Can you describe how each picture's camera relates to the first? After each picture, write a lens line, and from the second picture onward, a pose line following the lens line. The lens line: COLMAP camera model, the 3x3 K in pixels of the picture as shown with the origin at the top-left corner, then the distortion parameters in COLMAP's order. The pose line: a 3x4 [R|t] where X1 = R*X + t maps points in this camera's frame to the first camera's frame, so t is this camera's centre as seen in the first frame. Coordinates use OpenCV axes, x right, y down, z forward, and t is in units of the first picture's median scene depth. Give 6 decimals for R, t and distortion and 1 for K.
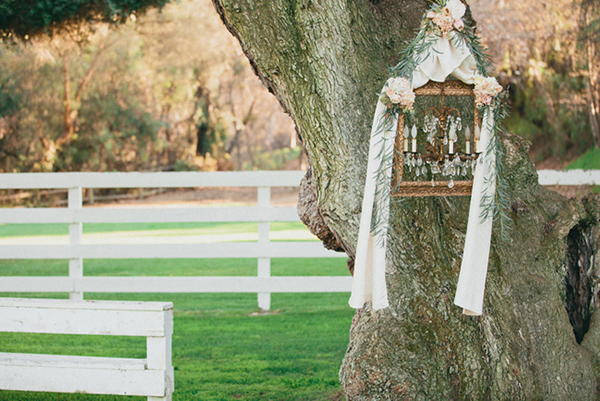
lens RADIAL K [[1415.5, 0, 303.3], [0, 1415.5, 200.9], [0, 0, 1]] dist [-0.262758, 0.000000]
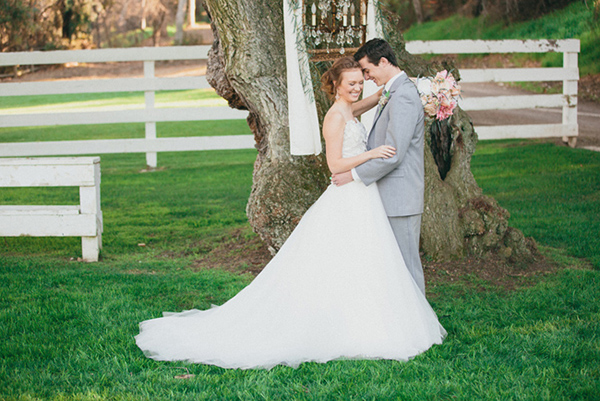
lens RADIAL K [[1311.9, 0, 298.5], [0, 1311.9, 199.7], [0, 0, 1]] dist [-0.268406, 0.000000]
pose [[0.990661, -0.031054, 0.132763, -0.080201], [0.018661, 0.995435, 0.093596, 0.008916], [-0.135063, -0.090245, 0.986719, -0.118273]]
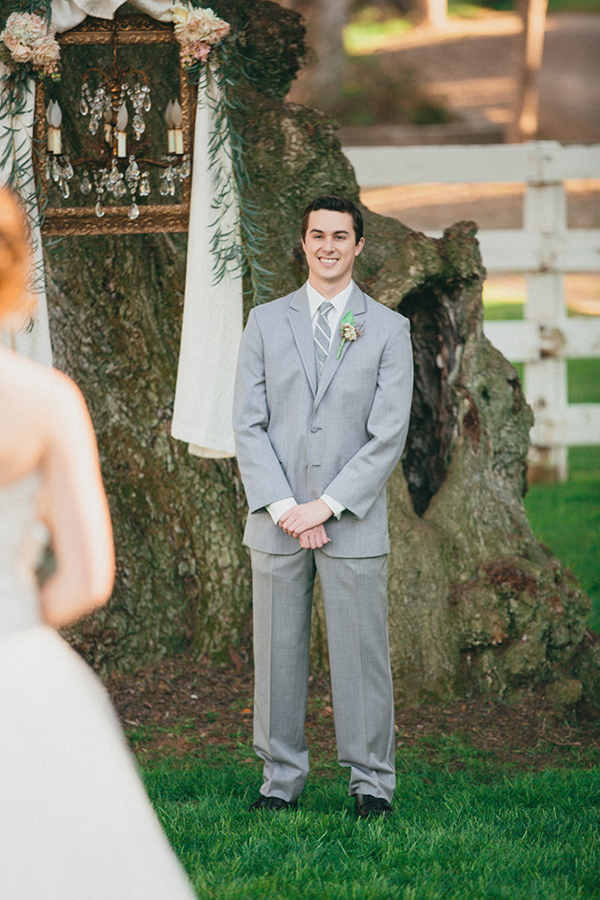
lens RADIAL K [[5001.8, 0, 295.8], [0, 5001.8, 456.6], [0, 0, 1]] dist [1.549132, 0.000000]
pose [[0.999772, -0.009307, -0.019200, 0.182125], [0.010258, 0.998695, 0.050031, -0.012568], [0.018709, -0.050217, 0.998563, -0.832820]]
